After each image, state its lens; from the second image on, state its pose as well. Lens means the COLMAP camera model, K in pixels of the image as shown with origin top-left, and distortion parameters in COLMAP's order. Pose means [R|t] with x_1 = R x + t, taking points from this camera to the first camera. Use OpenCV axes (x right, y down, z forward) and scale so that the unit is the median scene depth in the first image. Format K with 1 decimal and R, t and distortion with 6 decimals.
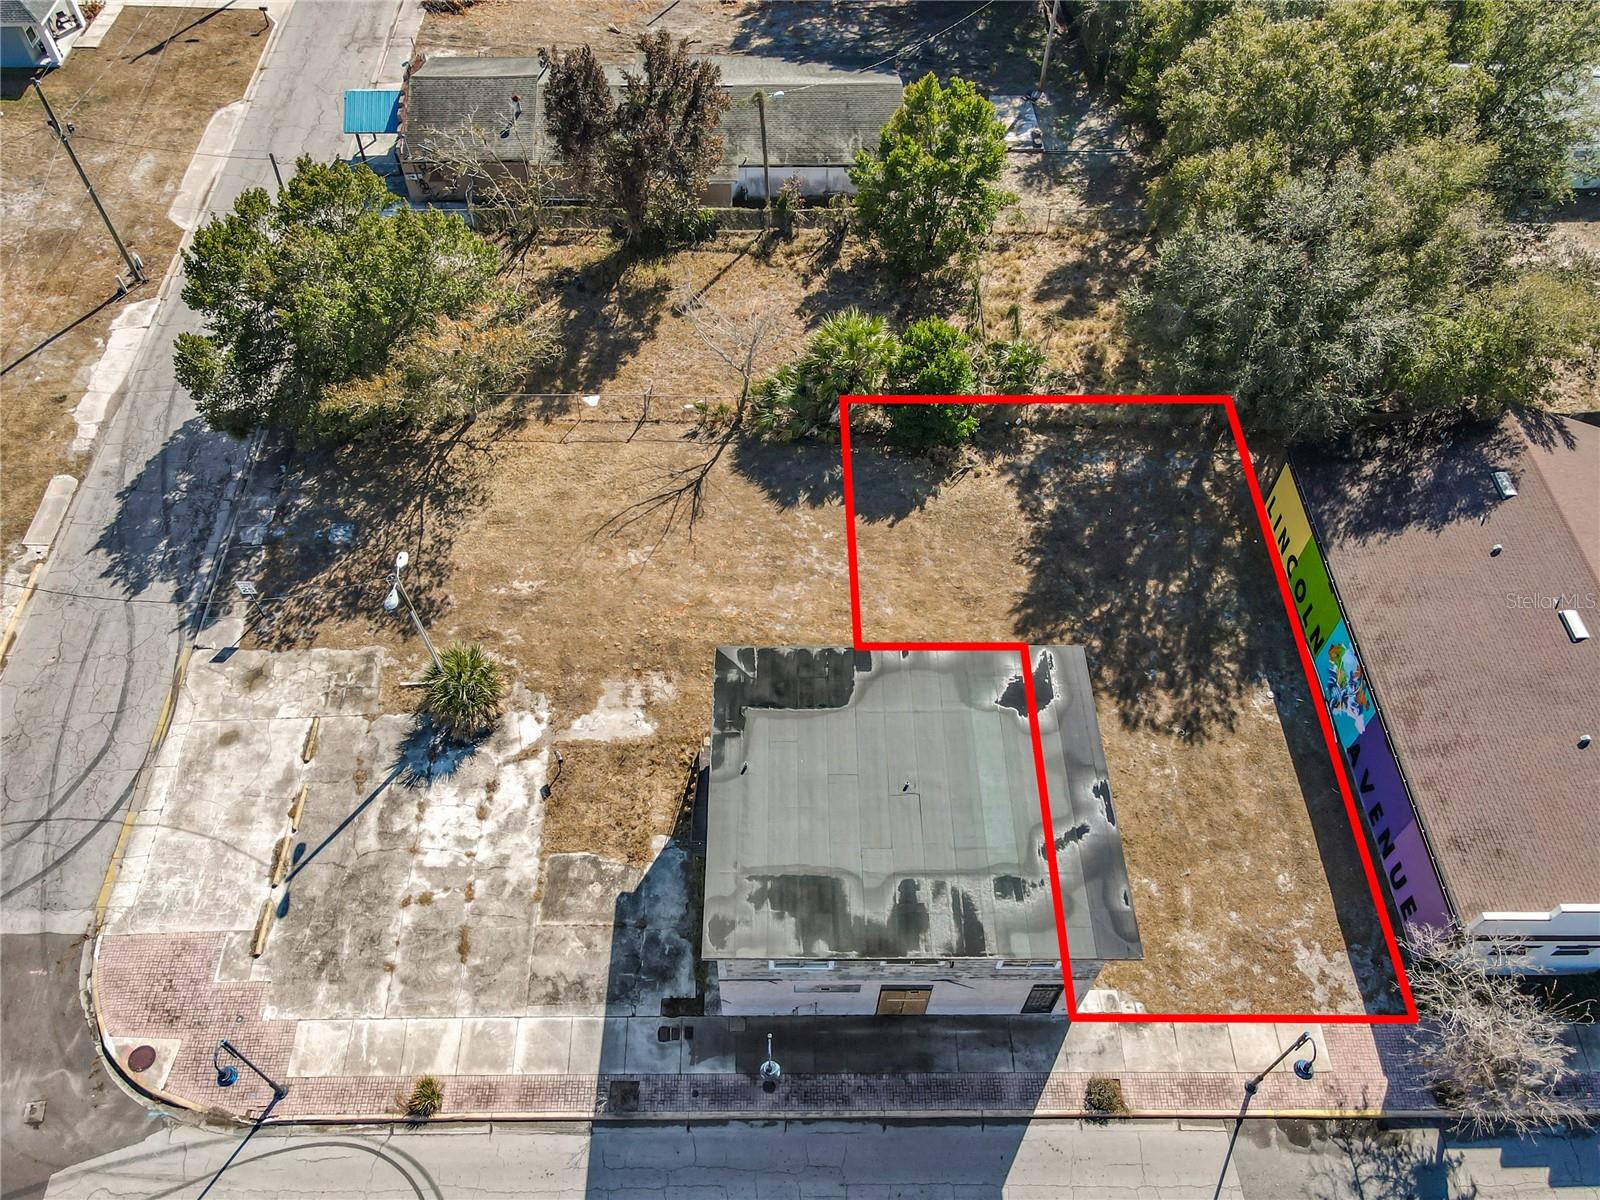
lens RADIAL K [[1208.3, 0, 797.1], [0, 1208.3, 650.1], [0, 0, 1]] dist [0.003328, 0.010334]
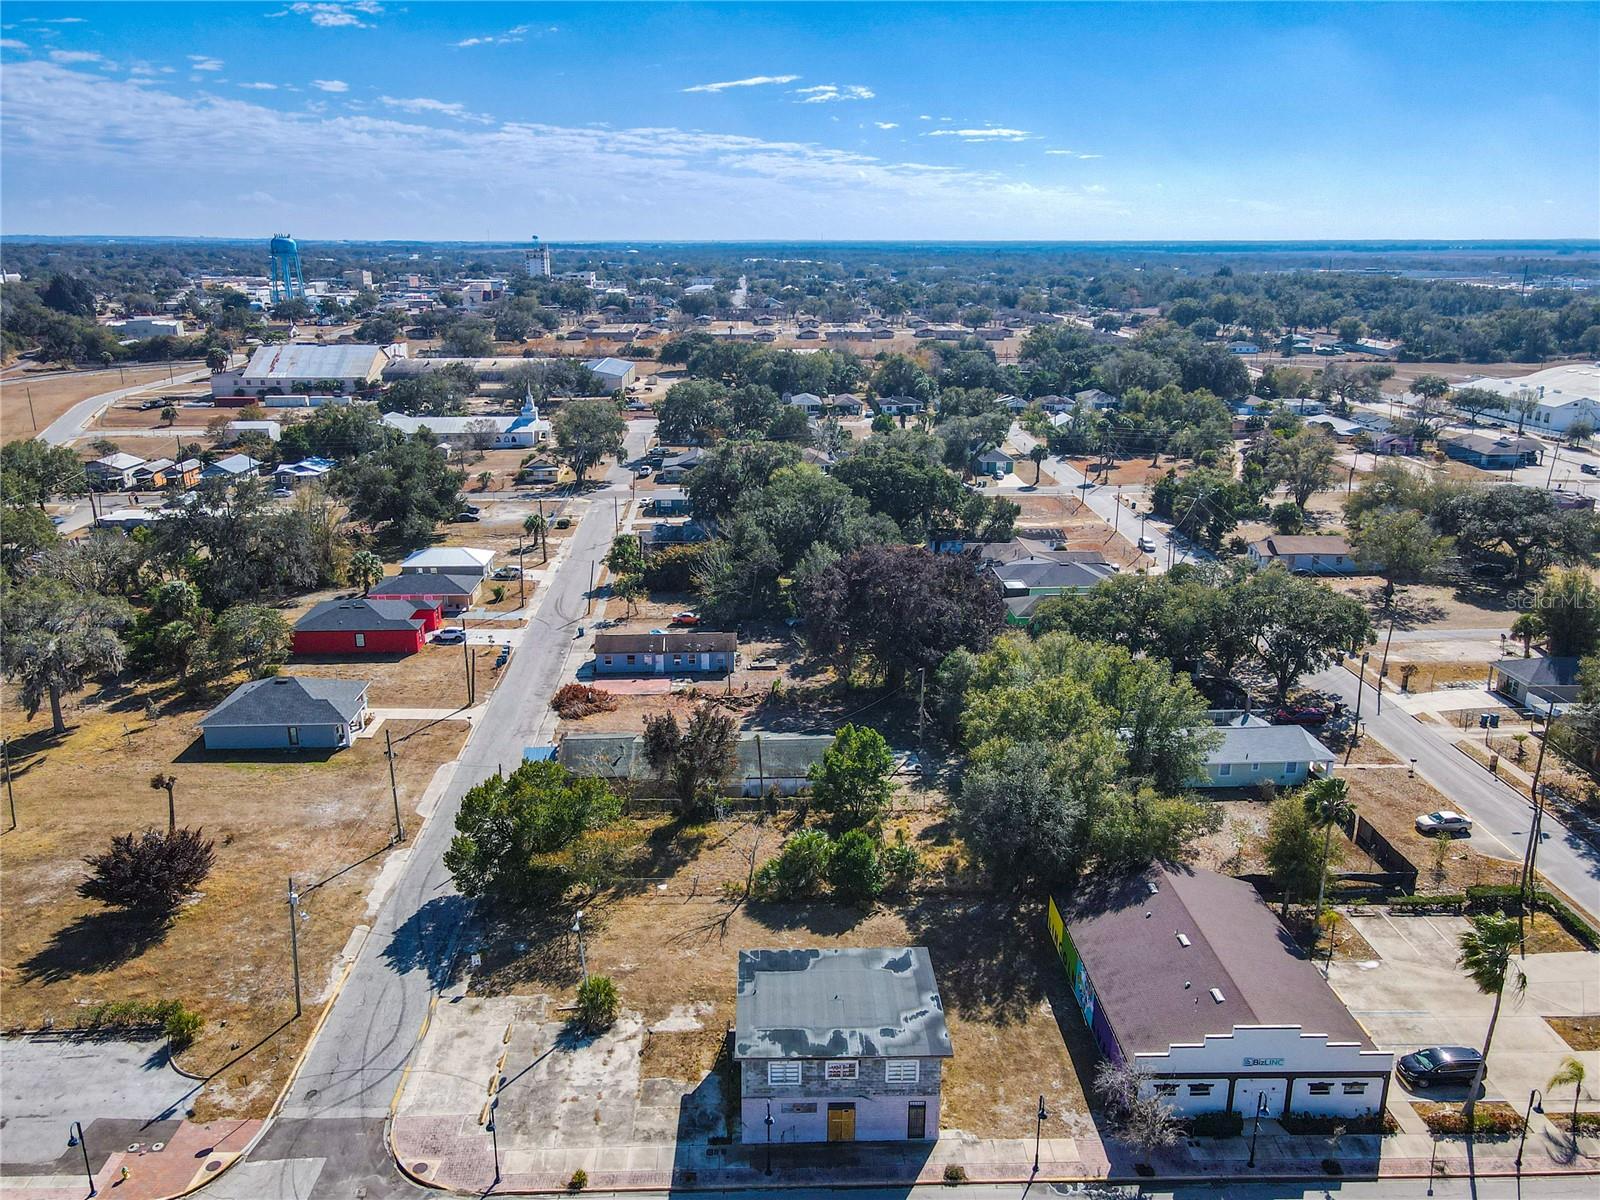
lens RADIAL K [[1208.3, 0, 798.3], [0, 1208.3, 600.8], [0, 0, 1]] dist [0.003328, 0.010334]
pose [[0.999718, -0.017341, 0.016229, 0.005581], [0.023610, 0.799922, -0.599640, 0.633247], [-0.002584, 0.599854, 0.800106, -0.793793]]
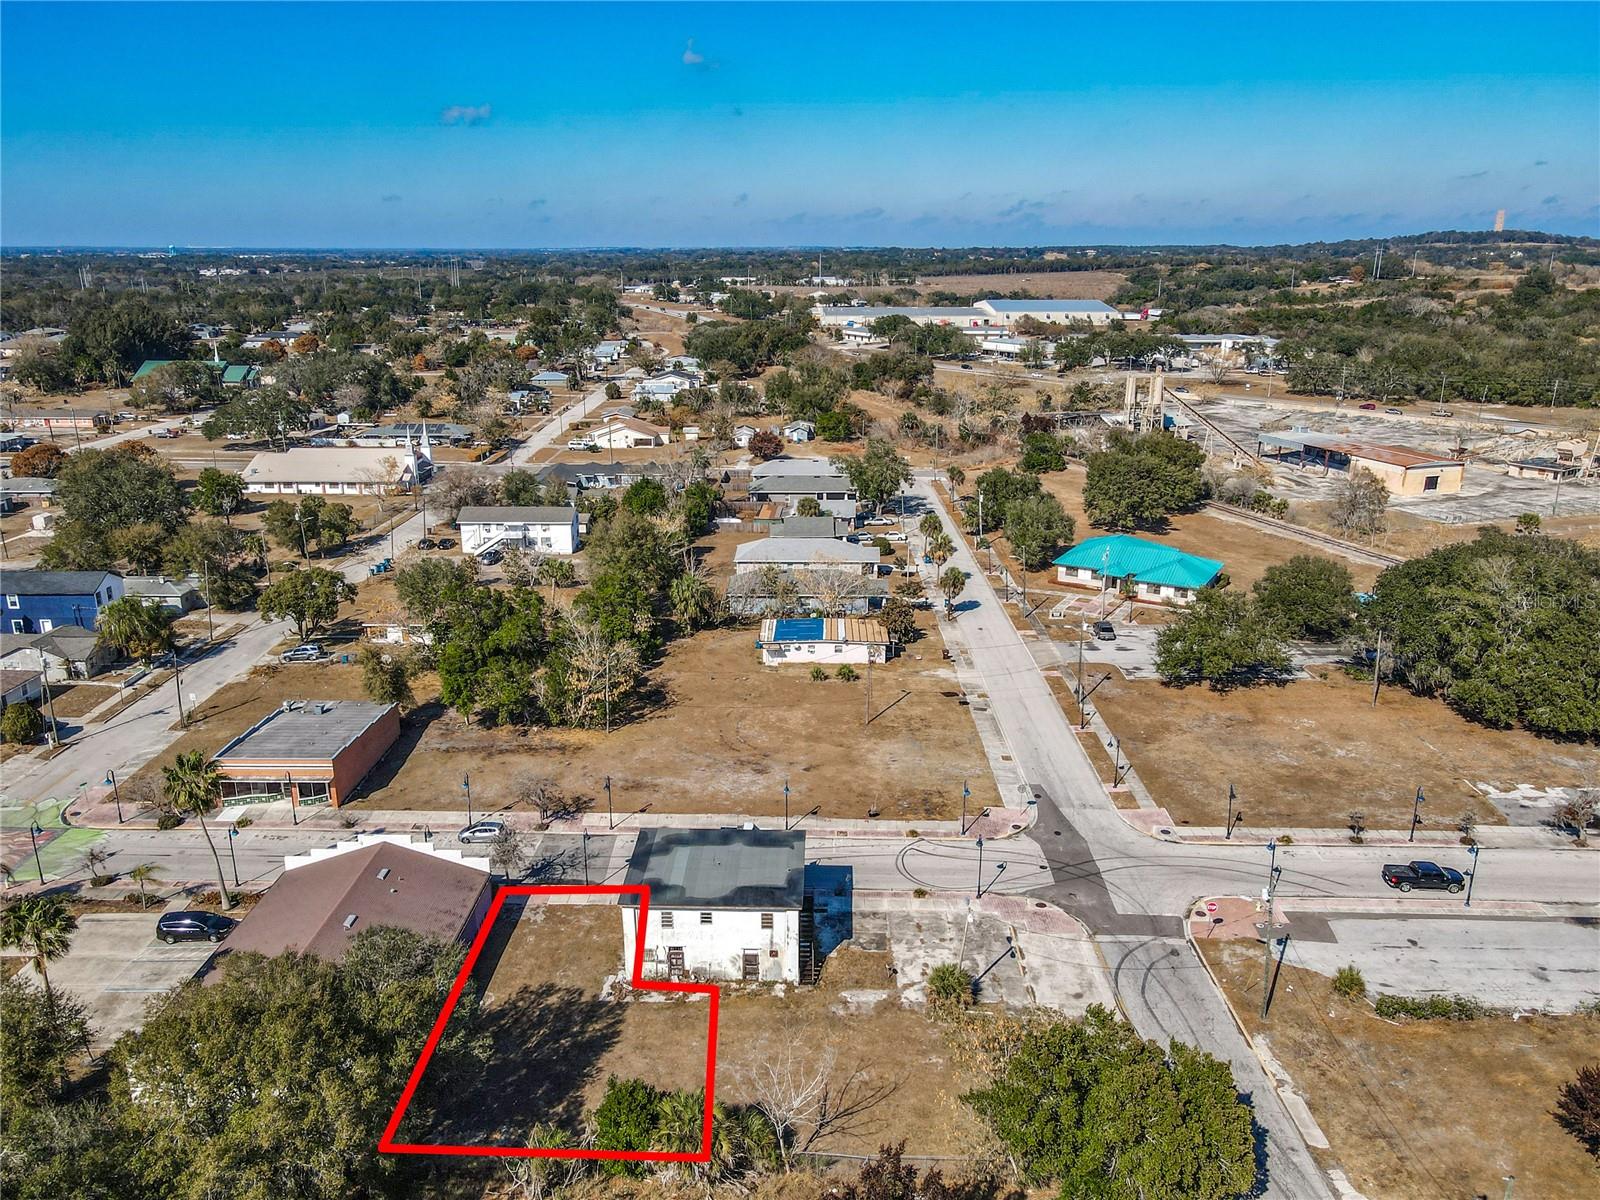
lens RADIAL K [[1208.3, 0, 799.4], [0, 1208.3, 603.7], [0, 0, 1]] dist [0.003328, 0.010334]
pose [[-0.999388, -0.022674, 0.026628, -0.092128], [0.017396, 0.338207, 0.940911, -1.792110], [-0.030340, 0.940799, -0.337605, 1.060996]]
